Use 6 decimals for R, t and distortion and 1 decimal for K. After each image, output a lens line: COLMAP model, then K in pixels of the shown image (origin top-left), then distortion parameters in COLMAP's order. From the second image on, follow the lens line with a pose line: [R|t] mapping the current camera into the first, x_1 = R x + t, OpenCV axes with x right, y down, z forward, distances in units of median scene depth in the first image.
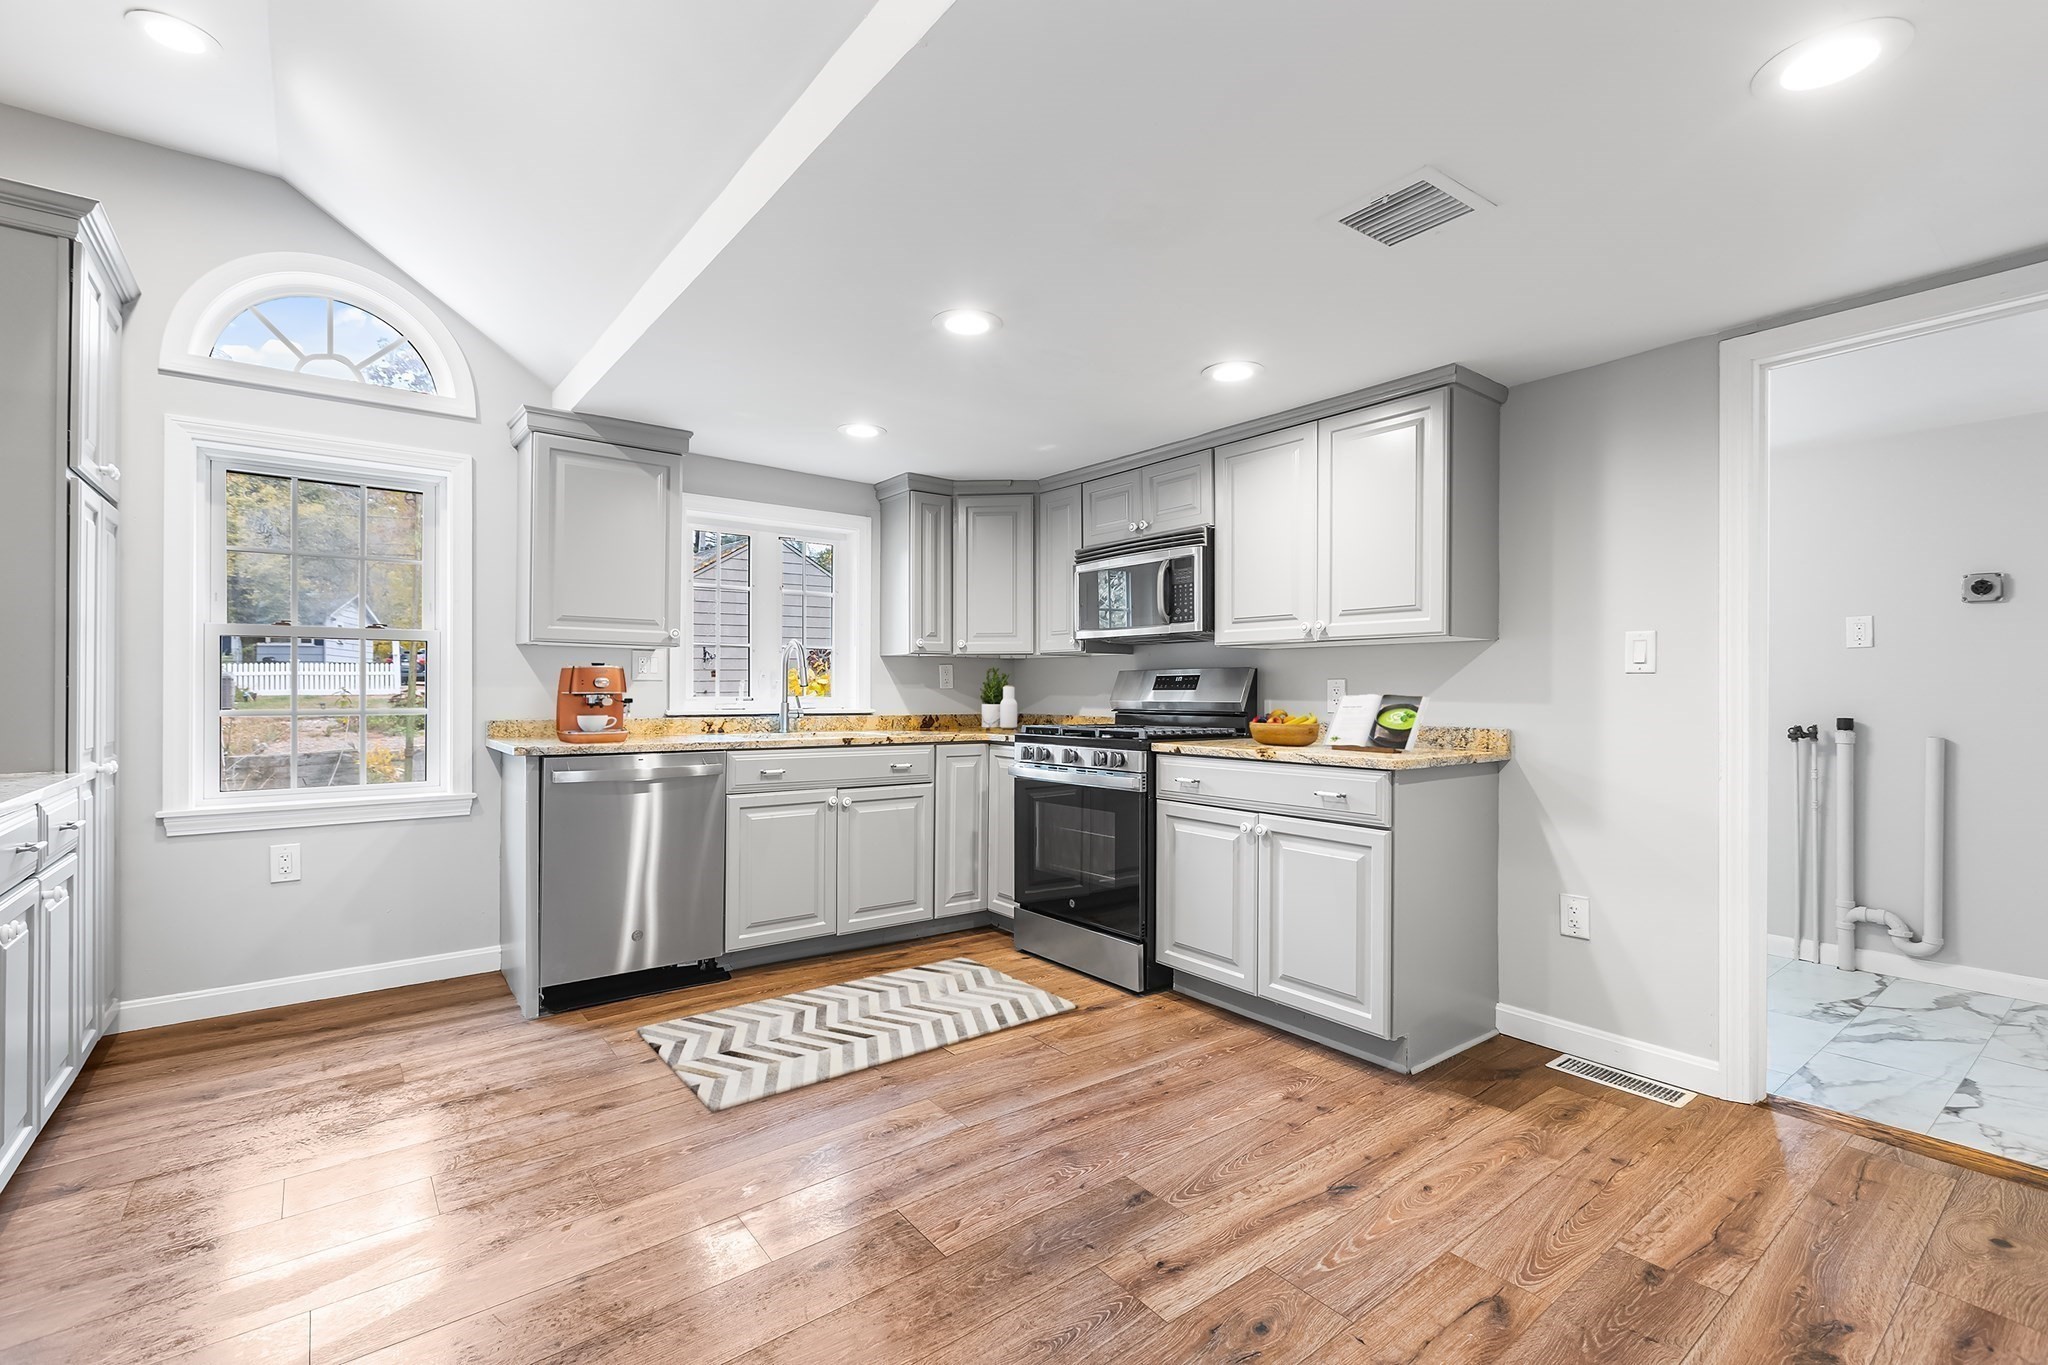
lens RADIAL K [[913.9, 0, 1021.2], [0, 913.9, 686.9], [0, 0, 1]] dist [0.001727, -0.000193]
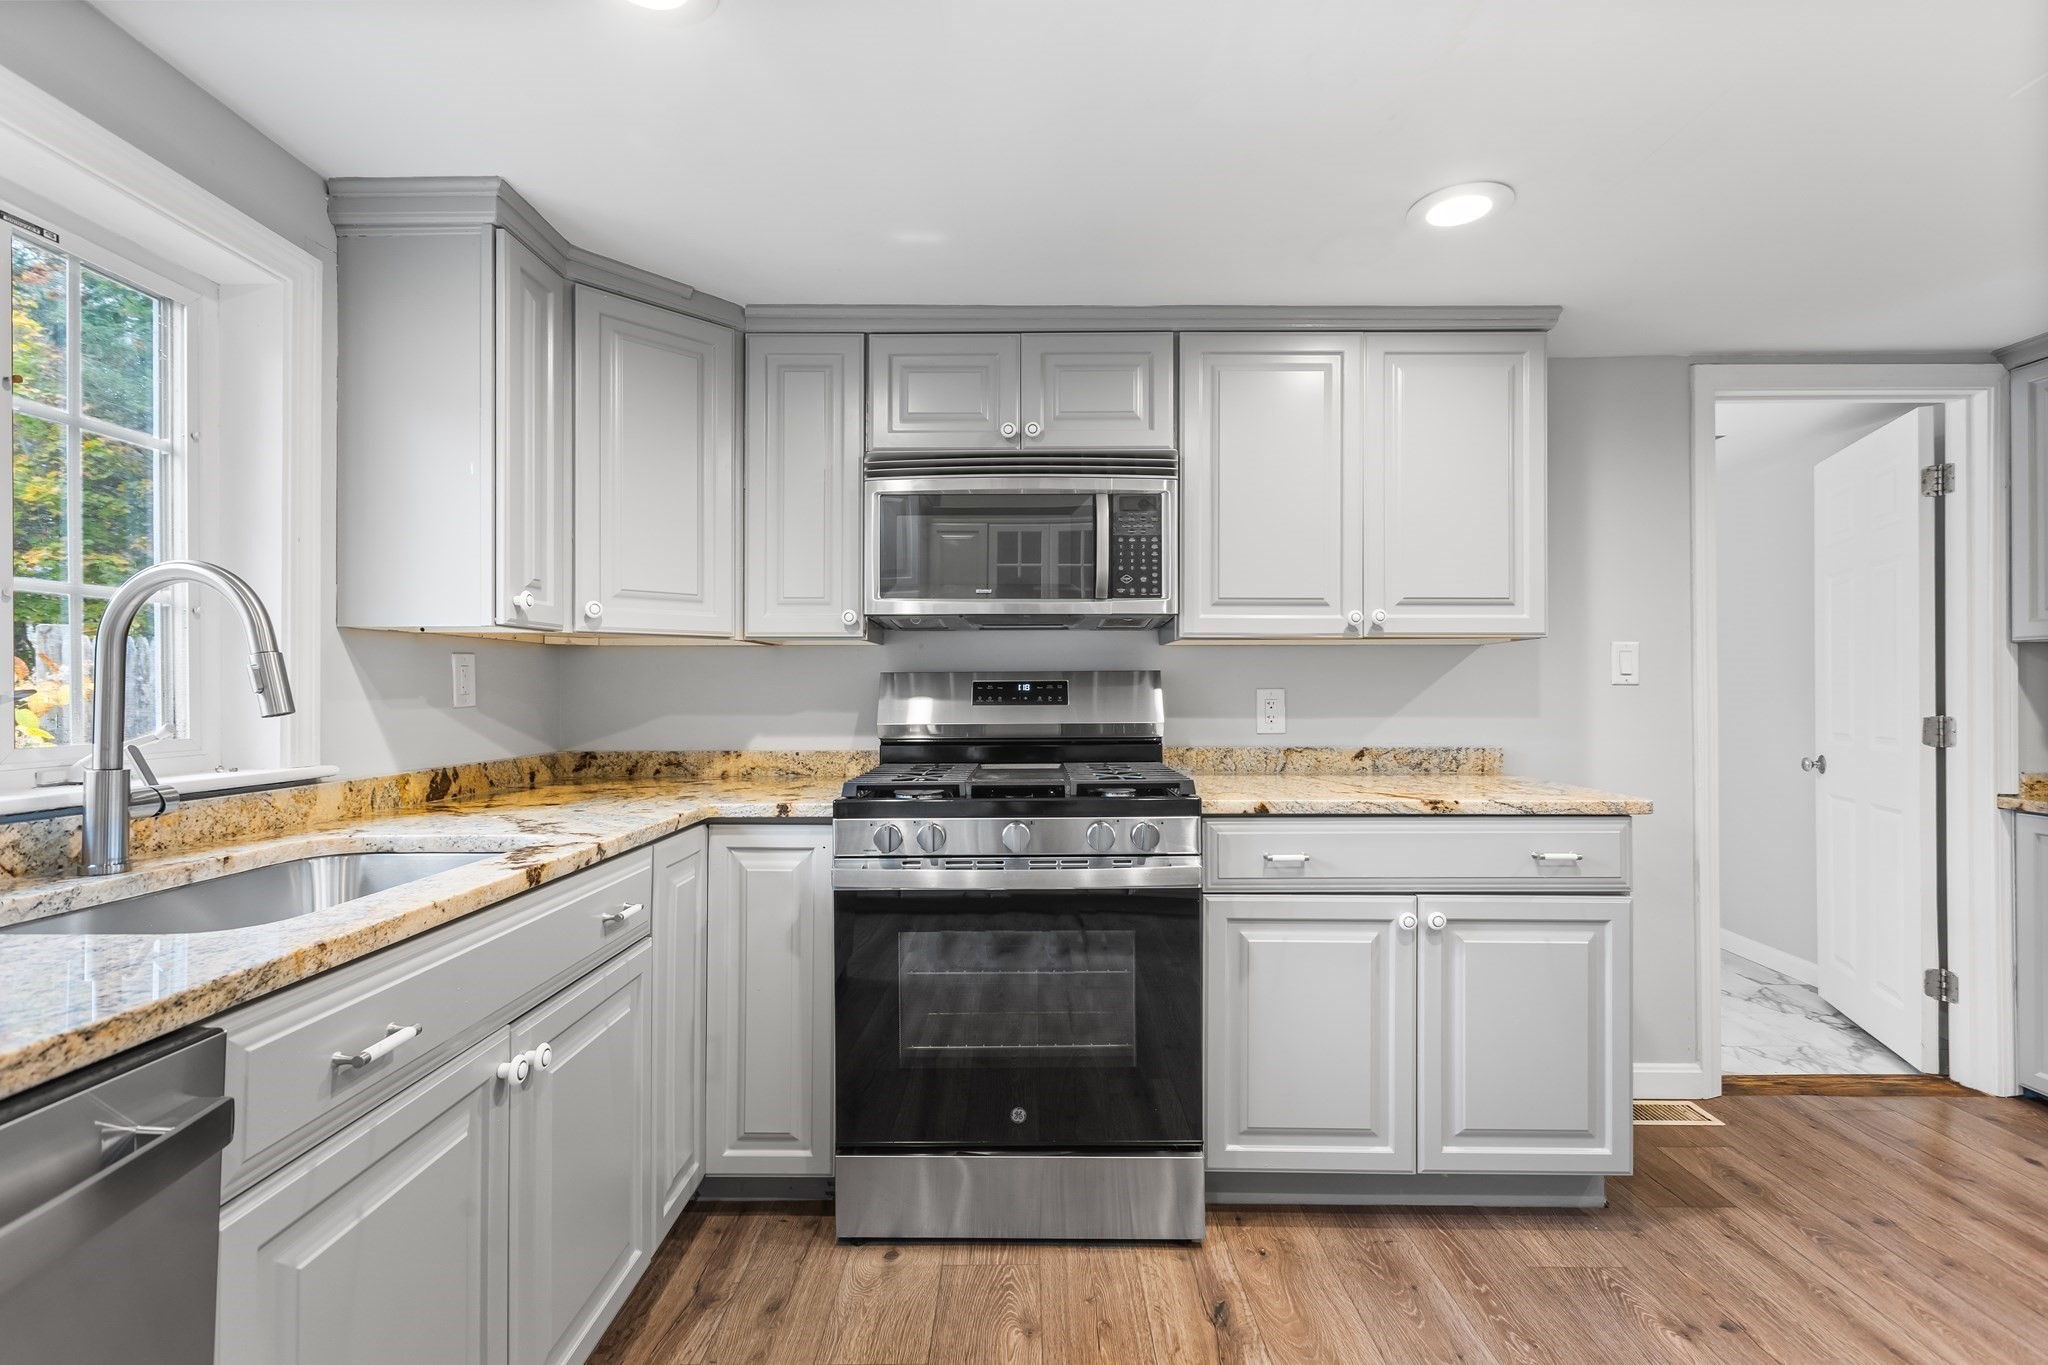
lens RADIAL K [[913.9, 0, 1026.9], [0, 913.9, 682.5], [0, 0, 1]] dist [0.001727, -0.000193]
pose [[0.611276, 0.001095, 0.791417, -0.365729], [0.000457, 0.999998, -0.001737, -0.012317], [-0.791417, 0.001424, 0.611274, 0.686941]]
